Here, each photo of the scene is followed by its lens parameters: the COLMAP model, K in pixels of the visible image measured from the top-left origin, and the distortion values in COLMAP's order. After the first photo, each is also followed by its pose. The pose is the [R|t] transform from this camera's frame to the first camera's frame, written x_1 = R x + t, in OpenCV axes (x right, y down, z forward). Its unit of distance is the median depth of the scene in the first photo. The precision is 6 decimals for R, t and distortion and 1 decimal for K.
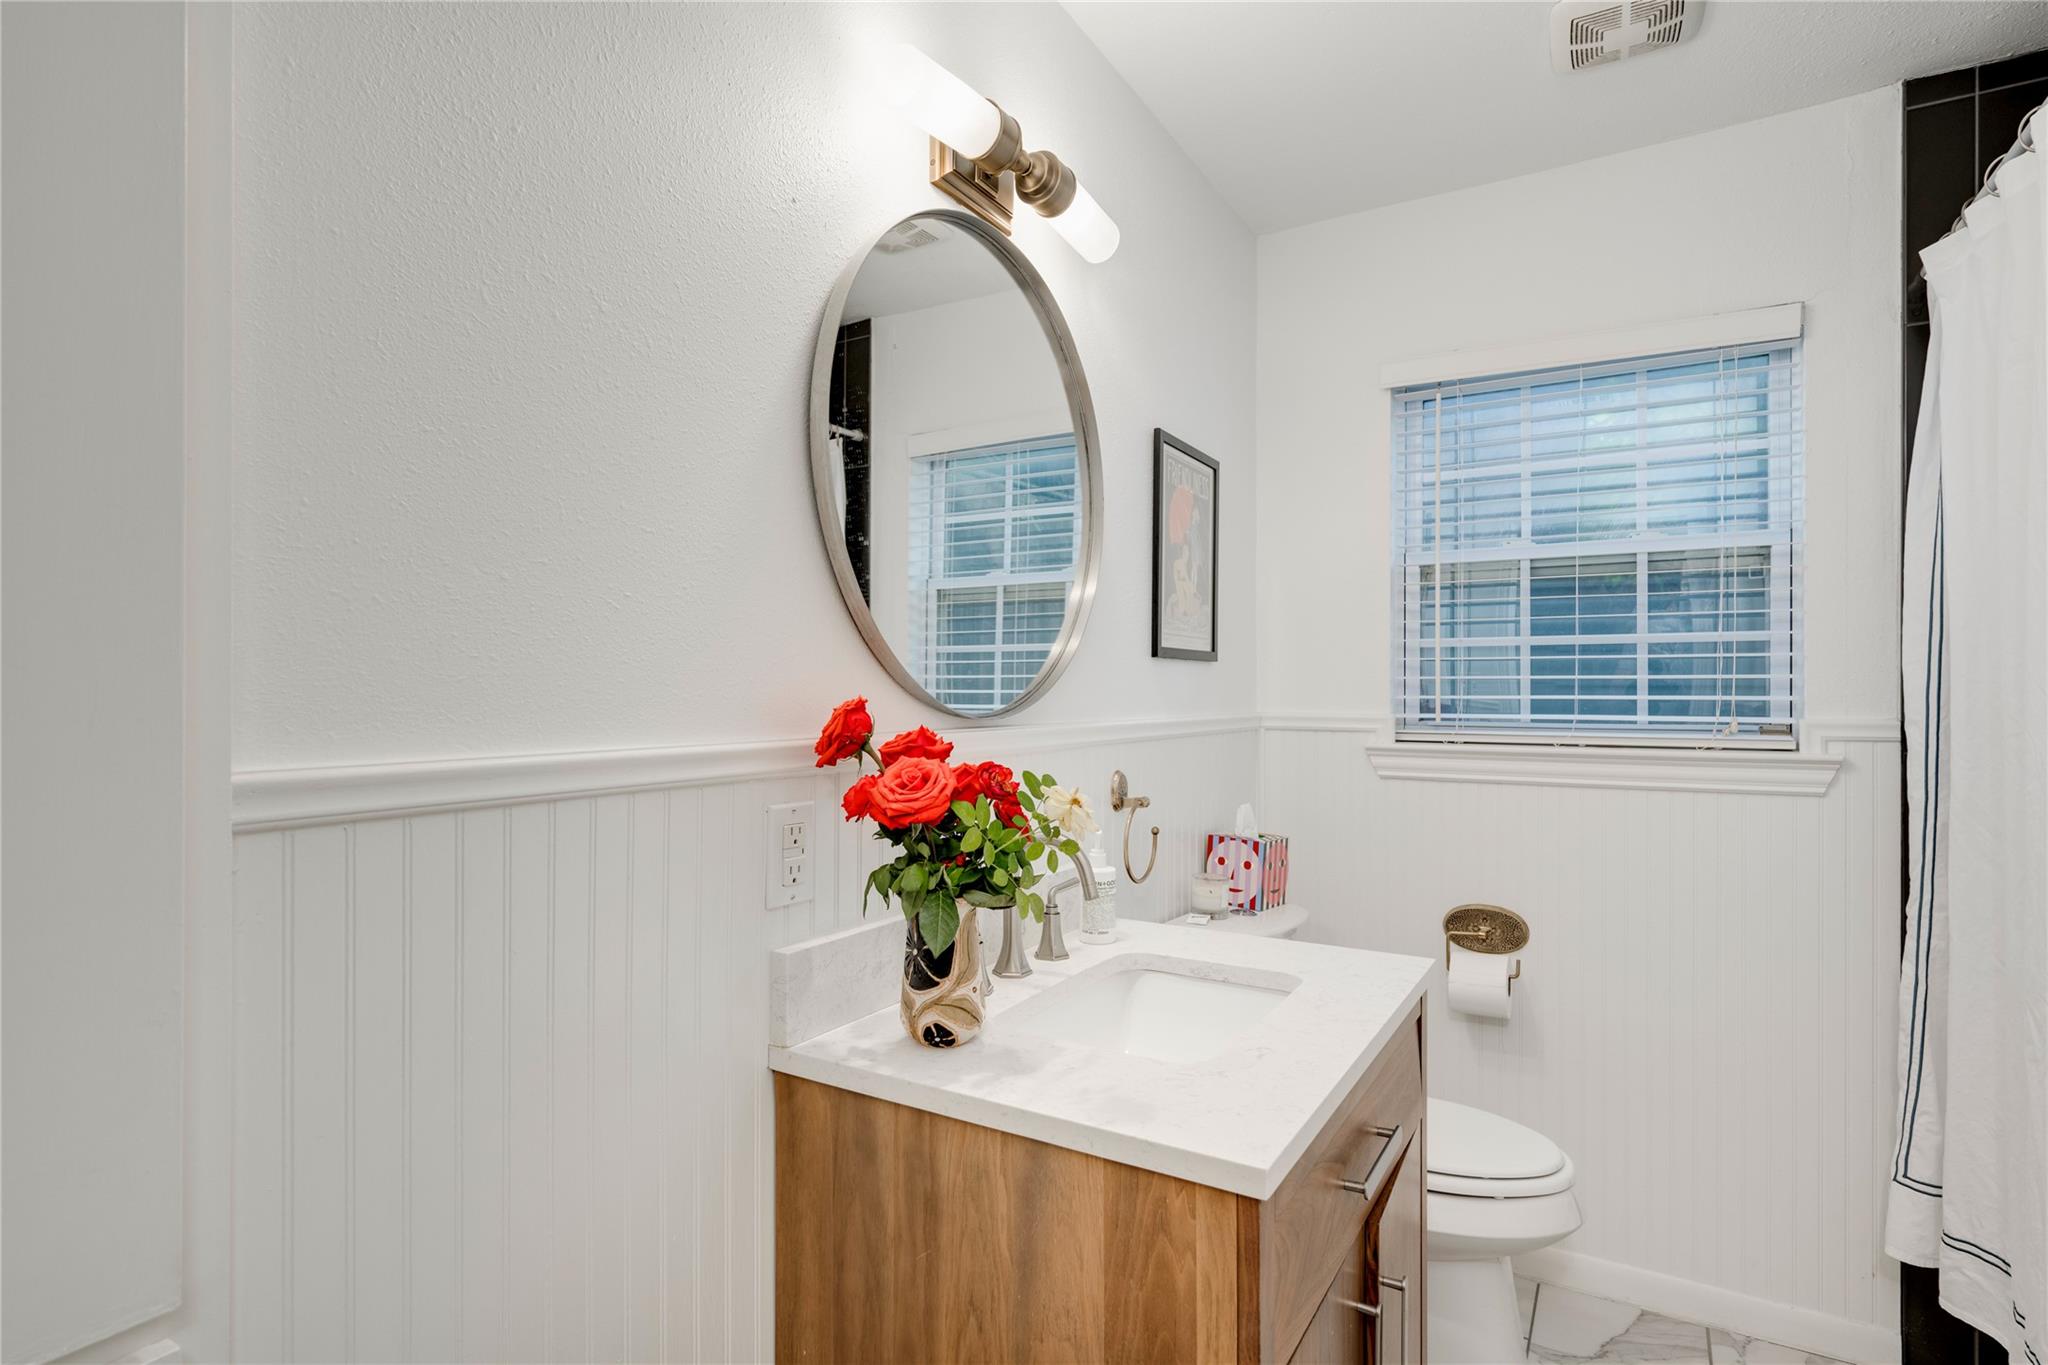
lens RADIAL K [[1019.1, 0, 1025.7], [0, 1019.1, 689.4], [0, 0, 1]] dist [-0.000711, -0.000499]
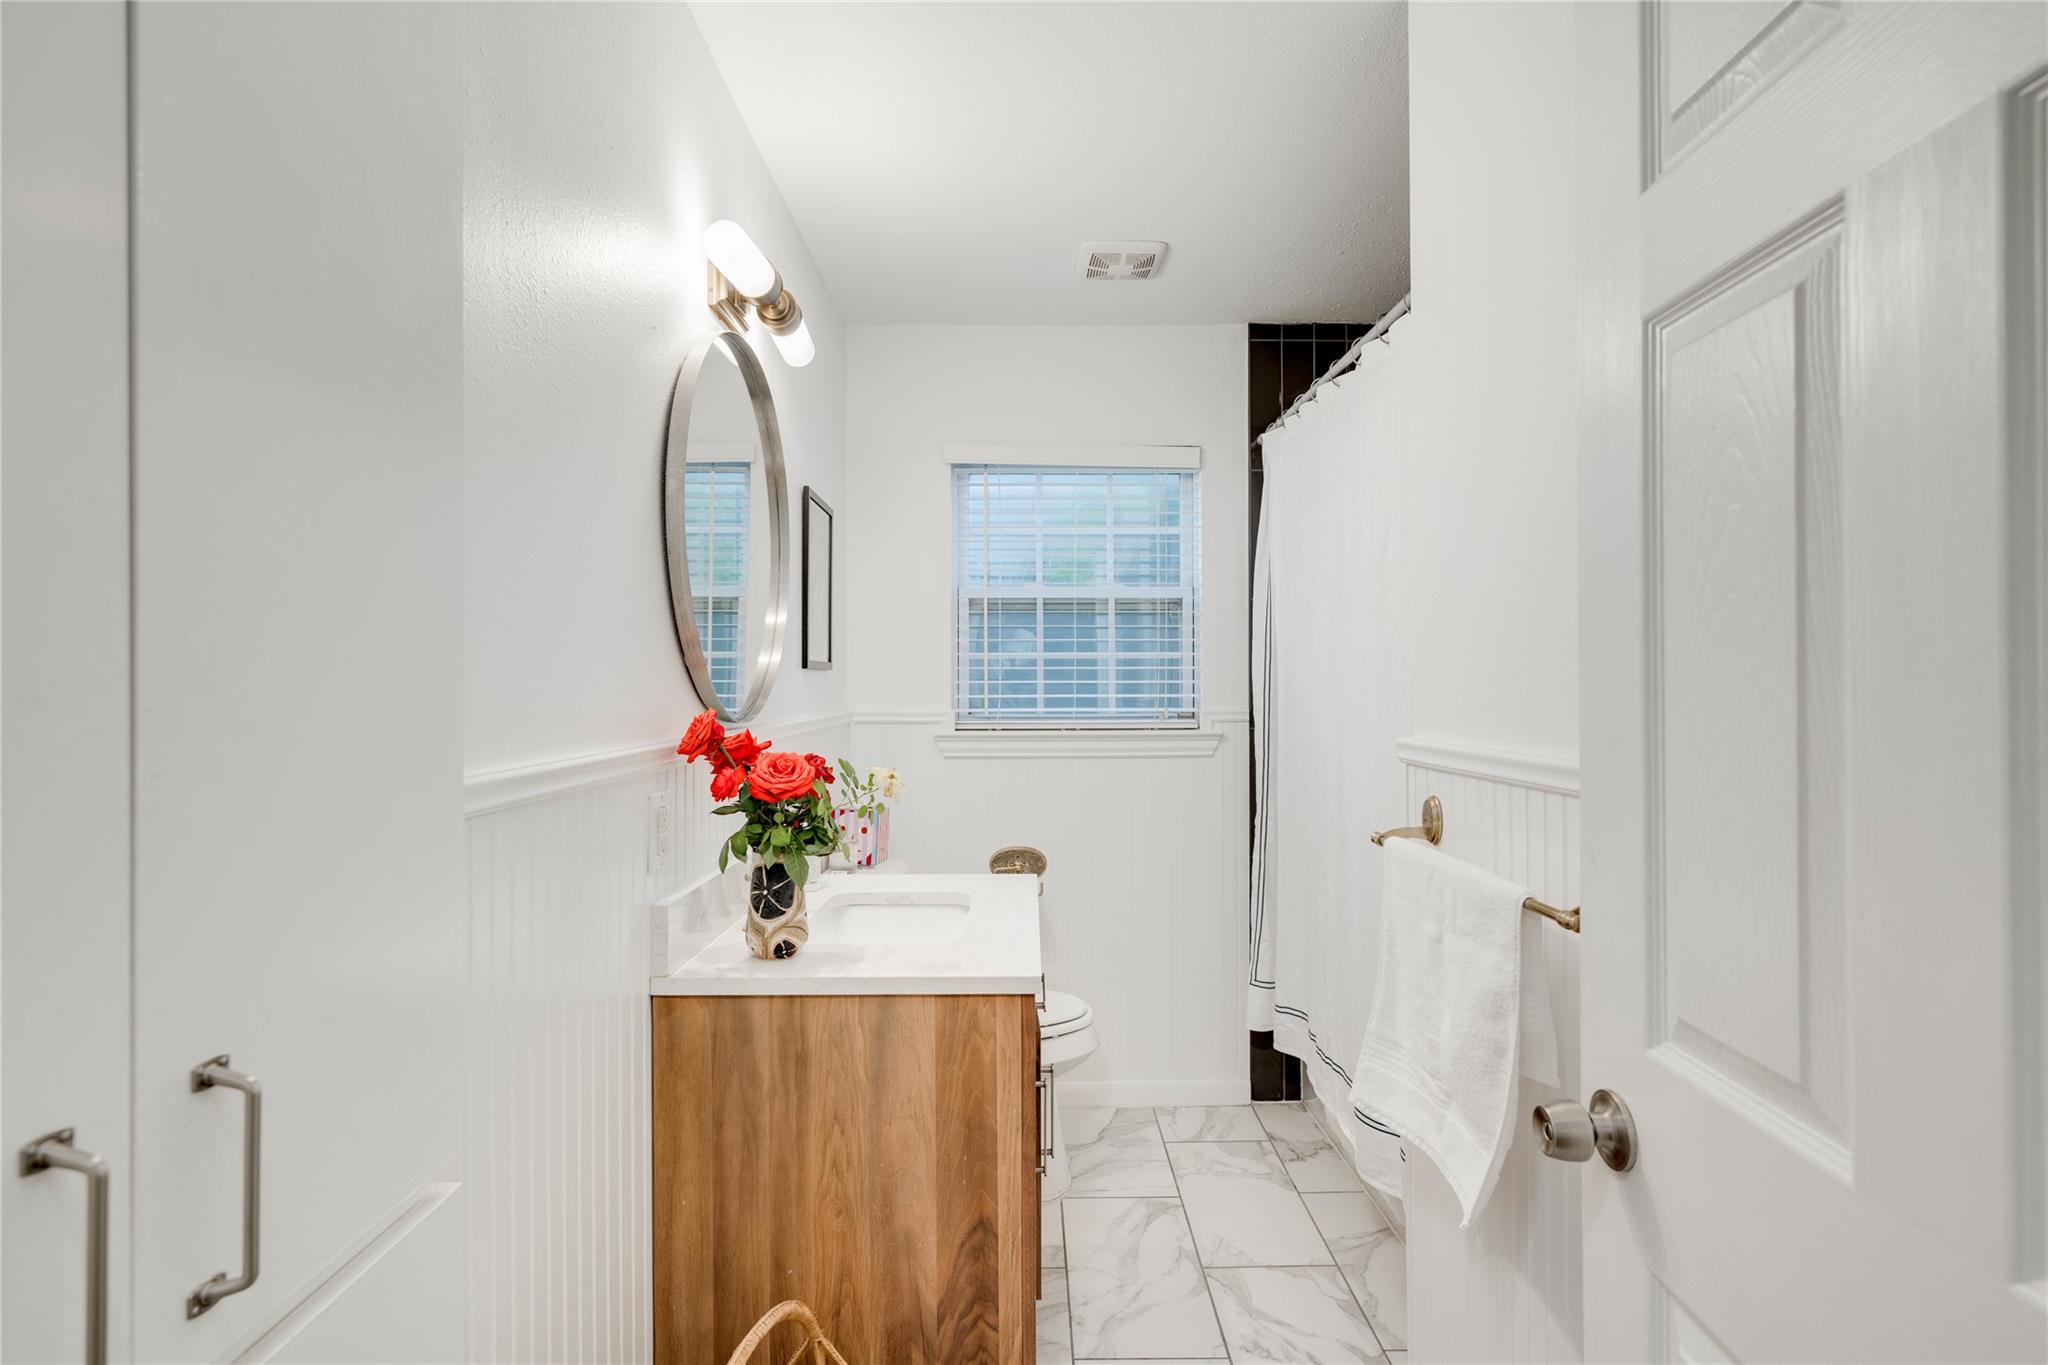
lens RADIAL K [[992.6, 0, 1022.3], [0, 992.6, 678.9], [0, 0, 1]] dist [-0.000545, -0.000375]
pose [[0.858036, -0.002325, 0.513584, -0.329973], [0.003471, 0.999993, -0.001272, -0.020175], [-0.513578, 0.002875, 0.858038, -0.225350]]
